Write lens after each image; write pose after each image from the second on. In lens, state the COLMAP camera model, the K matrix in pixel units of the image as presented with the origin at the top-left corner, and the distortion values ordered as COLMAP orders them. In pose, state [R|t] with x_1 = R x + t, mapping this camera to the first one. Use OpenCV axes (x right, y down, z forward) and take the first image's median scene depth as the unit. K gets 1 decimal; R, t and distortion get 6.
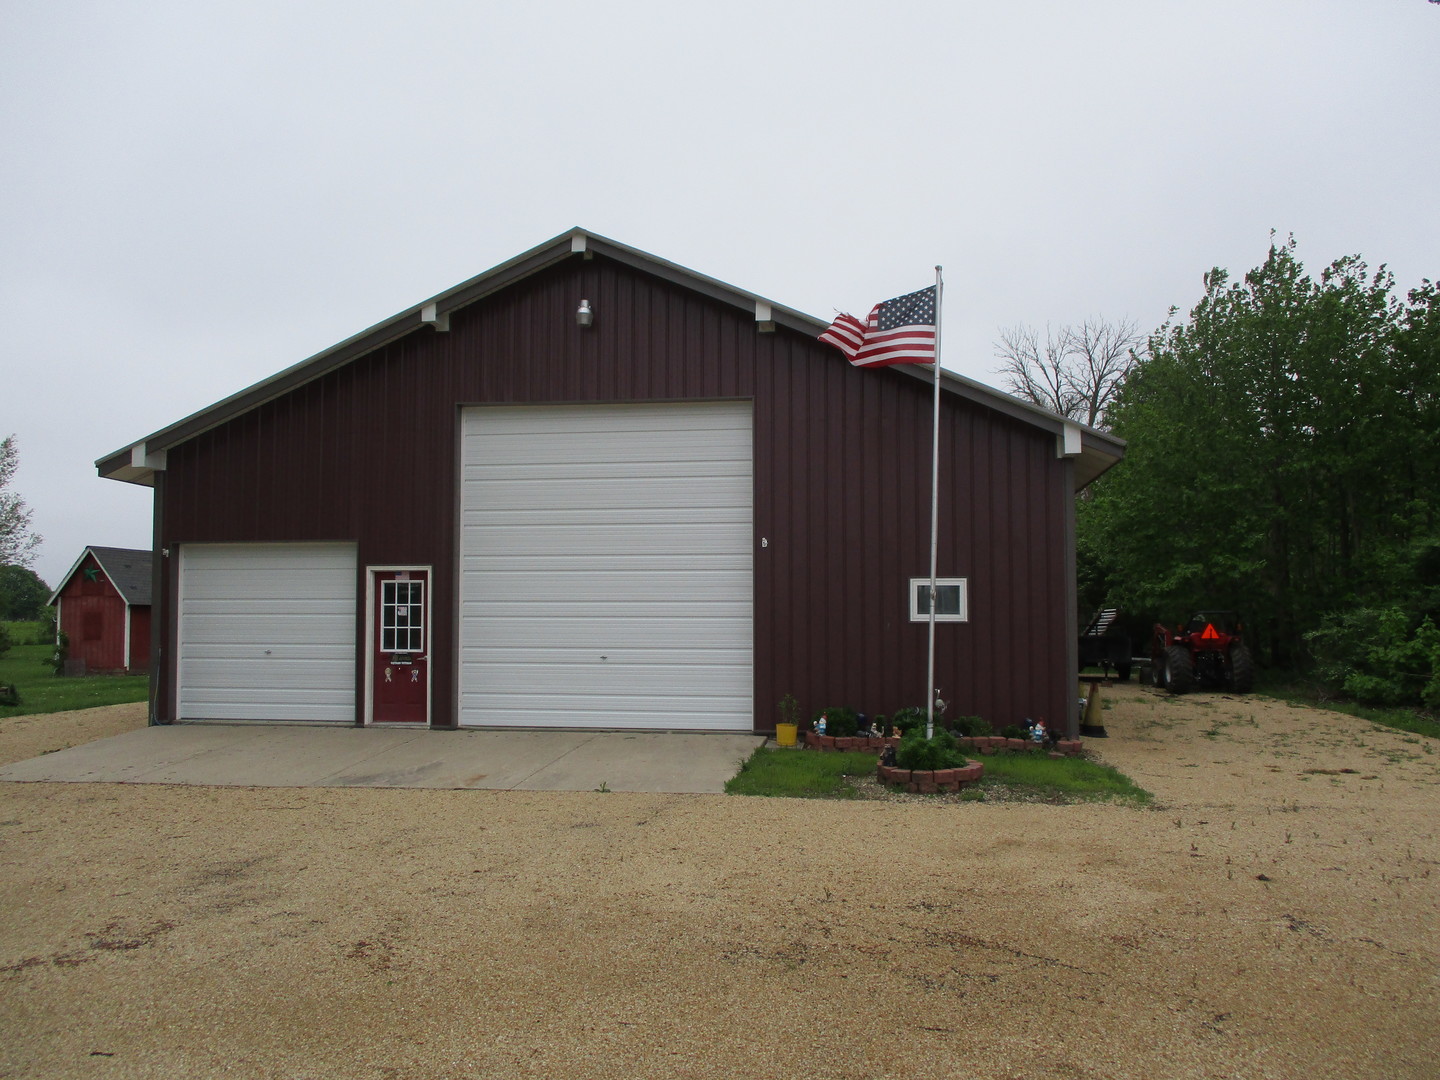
lens RADIAL K [[1185.5, 0, 720.0], [0, 1185.5, 540.0], [0, 0, 1]] dist [-0.044952, -0.000920]
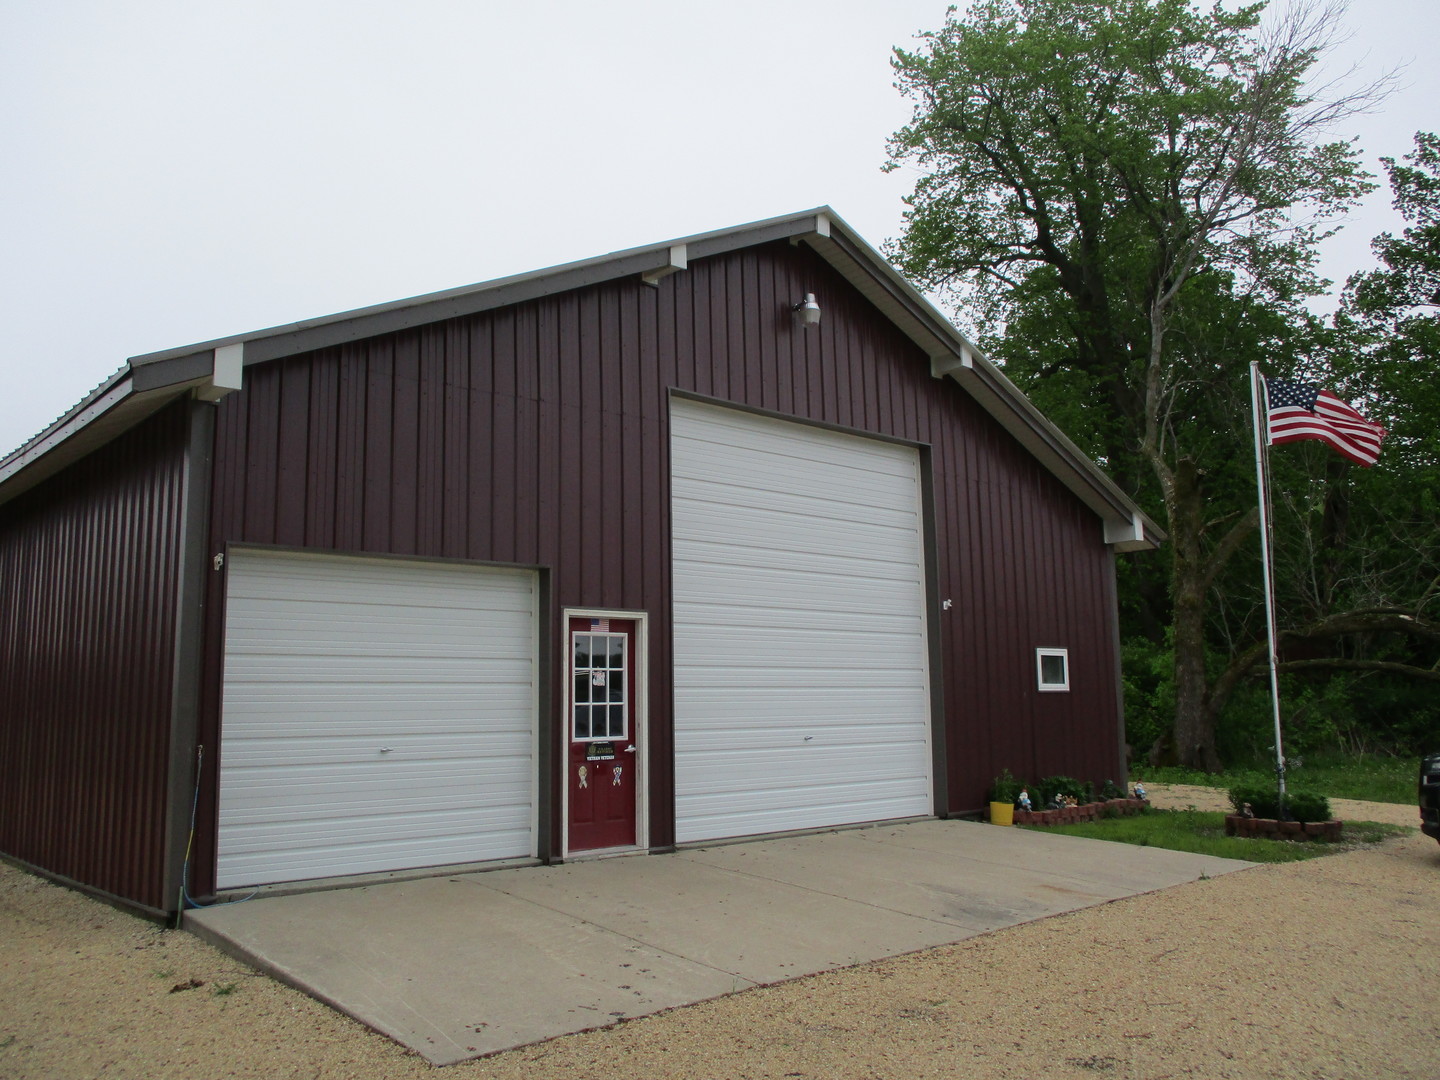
lens RADIAL K [[1185.5, 0, 720.0], [0, 1185.5, 540.0], [0, 0, 1]] dist [-0.044952, -0.000920]
pose [[0.647605, 0.095685, 0.755944, -0.737467], [-0.036398, 0.994836, -0.094742, 0.043367], [-0.761106, 0.033841, 0.647744, 0.517493]]
